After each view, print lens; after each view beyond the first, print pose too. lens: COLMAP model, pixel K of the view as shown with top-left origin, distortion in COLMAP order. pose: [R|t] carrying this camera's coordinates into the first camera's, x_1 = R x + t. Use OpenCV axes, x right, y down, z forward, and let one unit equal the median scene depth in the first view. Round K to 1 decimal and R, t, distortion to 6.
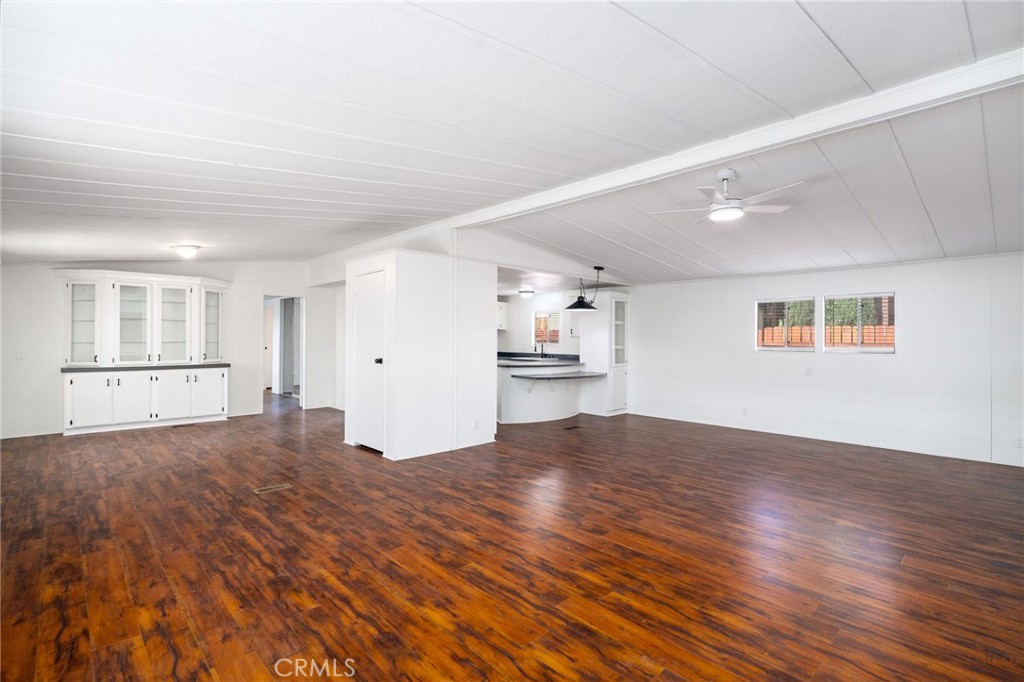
lens RADIAL K [[493.6, 0, 509.1], [0, 493.6, 340.2], [0, 0, 1]] dist [-0.005517, 0.000667]
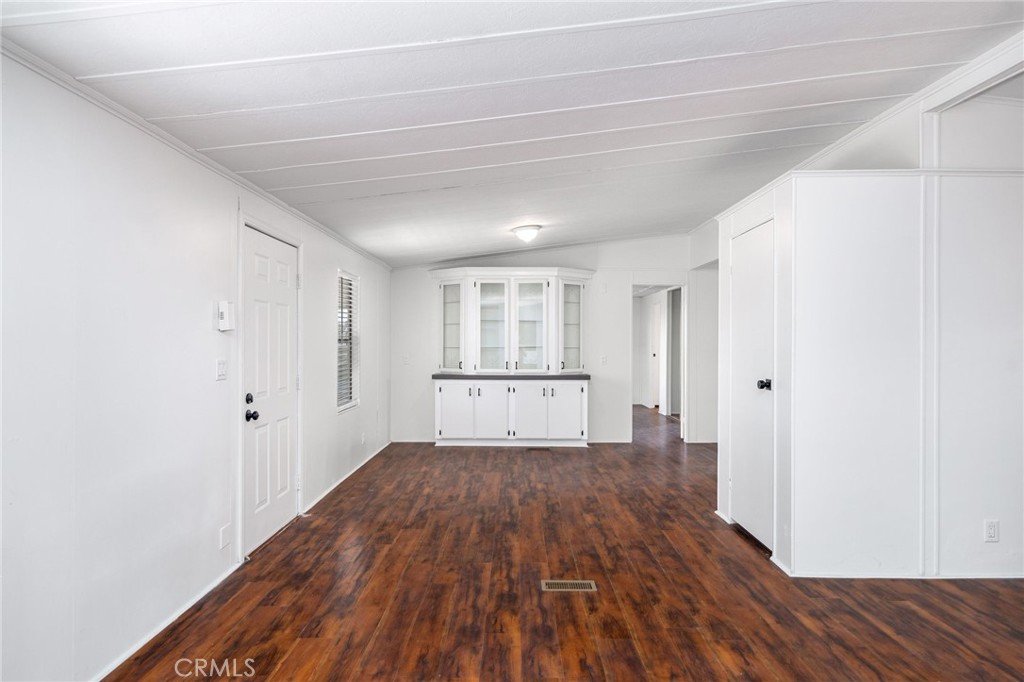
lens RADIAL K [[596.9, 0, 512.9], [0, 596.9, 341.3], [0, 0, 1]] dist [-0.000058, -0.001136]
pose [[0.727162, -0.001048, -0.686465, -0.008425], [-0.001901, 0.999992, -0.003541, -0.002946], [0.686463, 0.003879, 0.727154, 0.258668]]
